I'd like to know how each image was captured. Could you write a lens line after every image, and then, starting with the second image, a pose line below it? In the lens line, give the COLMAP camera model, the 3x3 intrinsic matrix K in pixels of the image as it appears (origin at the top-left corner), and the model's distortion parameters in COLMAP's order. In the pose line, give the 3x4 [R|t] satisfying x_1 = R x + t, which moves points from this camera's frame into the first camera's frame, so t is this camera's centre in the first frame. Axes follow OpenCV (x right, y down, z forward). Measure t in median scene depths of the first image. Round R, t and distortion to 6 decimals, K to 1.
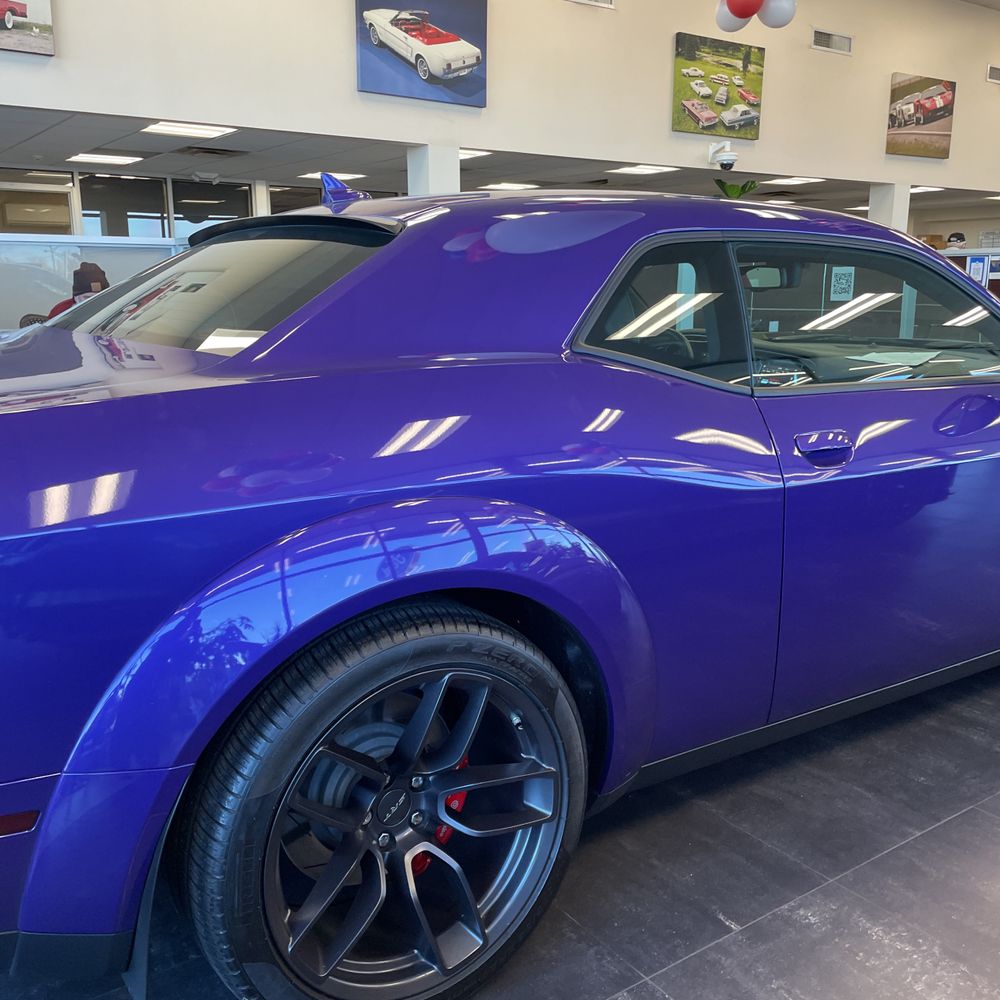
lens RADIAL K [[1011.1, 0, 500.7], [0, 1011.1, 501.9], [0, 0, 1]] dist [0.026093, 0.000000]
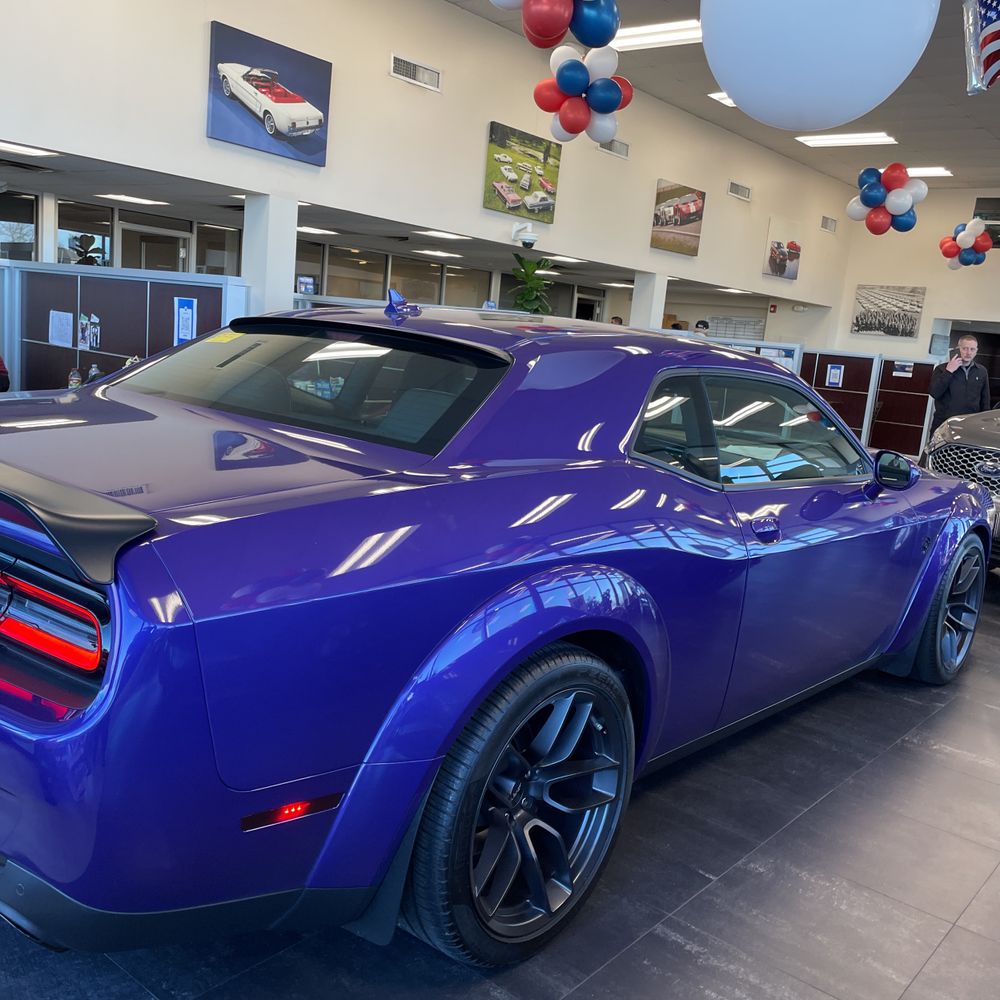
lens RADIAL K [[1011.1, 0, 504.3], [0, 1011.1, 503.1], [0, 0, 1]] dist [0.026093, 0.000000]
pose [[0.959532, 0.046828, 0.277680, -0.114636], [-0.038470, 0.998630, -0.035473, -0.007299], [-0.278961, 0.023356, 0.960018, -0.064781]]
